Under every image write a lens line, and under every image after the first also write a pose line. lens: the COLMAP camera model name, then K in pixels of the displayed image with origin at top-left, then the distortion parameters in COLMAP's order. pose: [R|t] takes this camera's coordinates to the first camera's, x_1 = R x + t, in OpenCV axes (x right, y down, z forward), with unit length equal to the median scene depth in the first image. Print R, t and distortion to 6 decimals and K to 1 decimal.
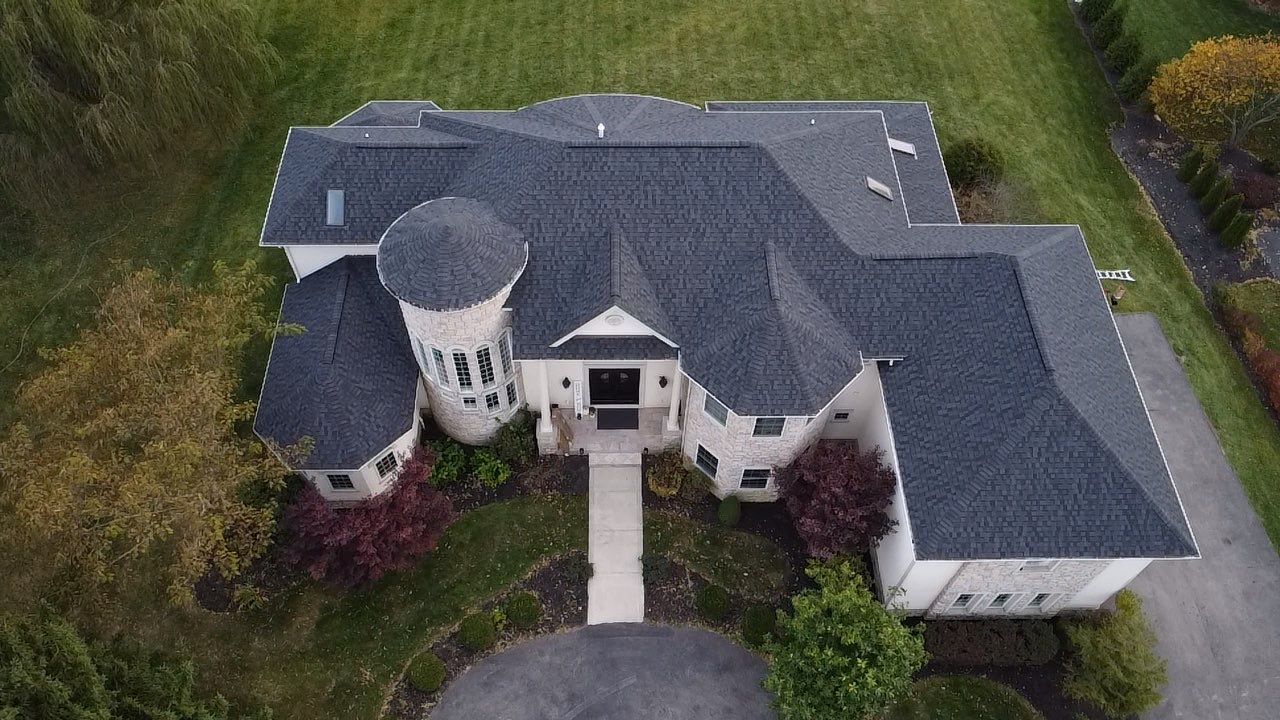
lens RADIAL K [[944.7, 0, 629.5], [0, 944.7, 344.7], [0, 0, 1]] dist [0.005387, -0.002285]
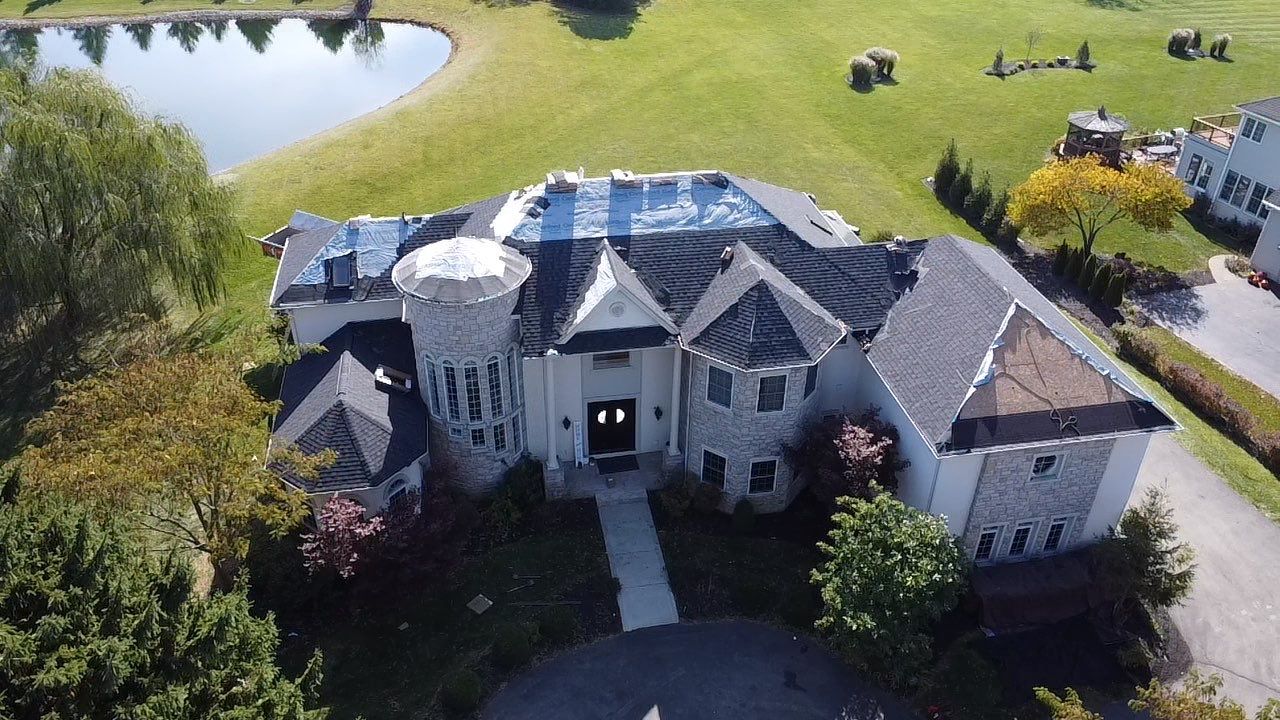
lens RADIAL K [[944.7, 0, 621.9], [0, 944.7, 362.3], [0, 0, 1]] dist [0.005387, -0.002285]
pose [[0.987983, -0.093485, 0.123088, -0.139310], [0.132292, 0.923275, -0.360641, 0.391332], [-0.079929, 0.372591, 0.924547, 0.010873]]
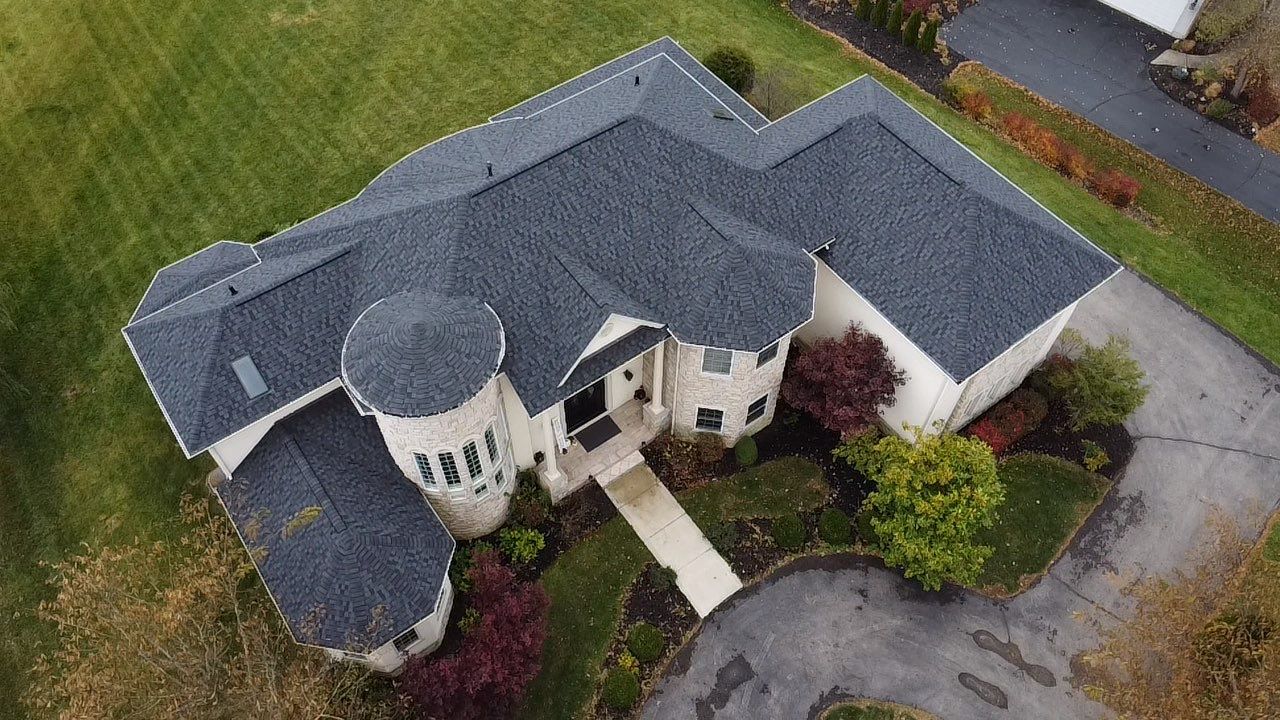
lens RADIAL K [[944.7, 0, 612.3], [0, 944.7, 352.0], [0, 0, 1]] dist [0.005387, -0.002285]
pose [[0.822837, -0.475922, 0.310545, -0.301092], [0.478504, 0.875033, 0.073153, -0.068689], [-0.306552, 0.088404, 0.947740, 0.058509]]
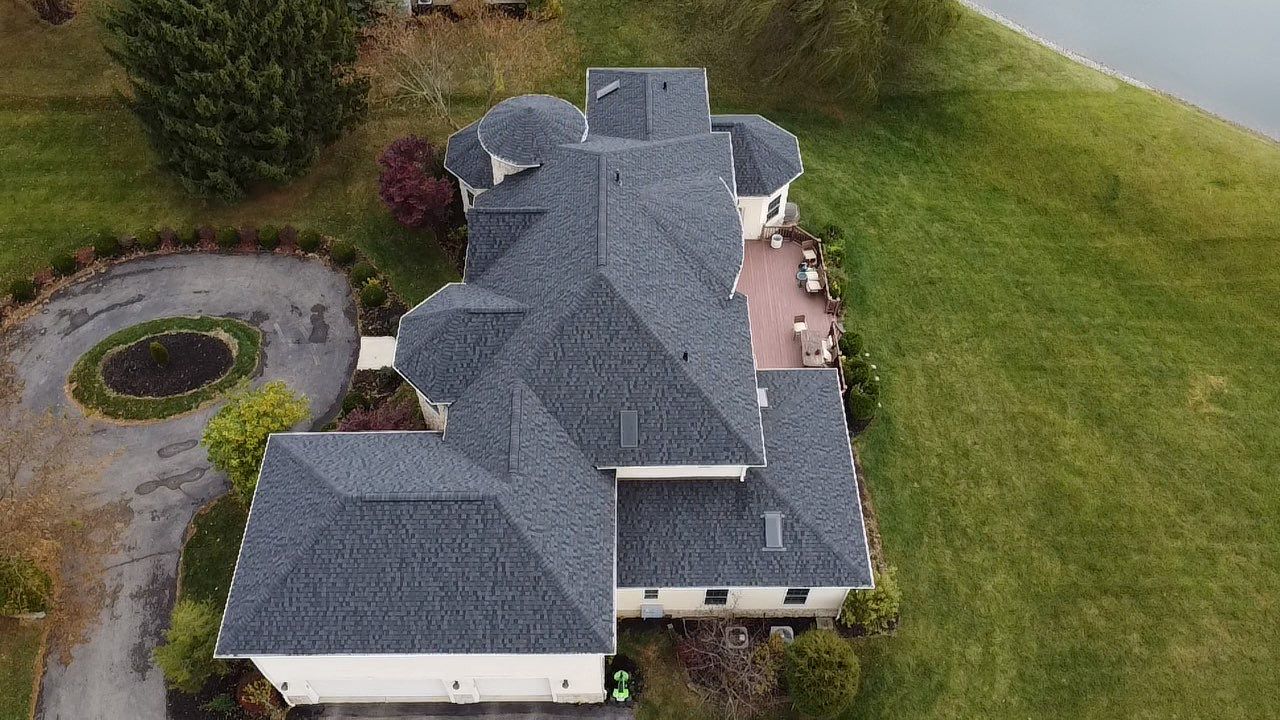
lens RADIAL K [[944.7, 0, 631.3], [0, 944.7, 344.1], [0, 0, 1]] dist [0.005387, -0.002285]
pose [[0.000186, 0.790424, -0.612560, 0.830383], [-0.829891, 0.341885, 0.440903, -0.657899], [0.557925, 0.508276, 0.656030, 0.307478]]
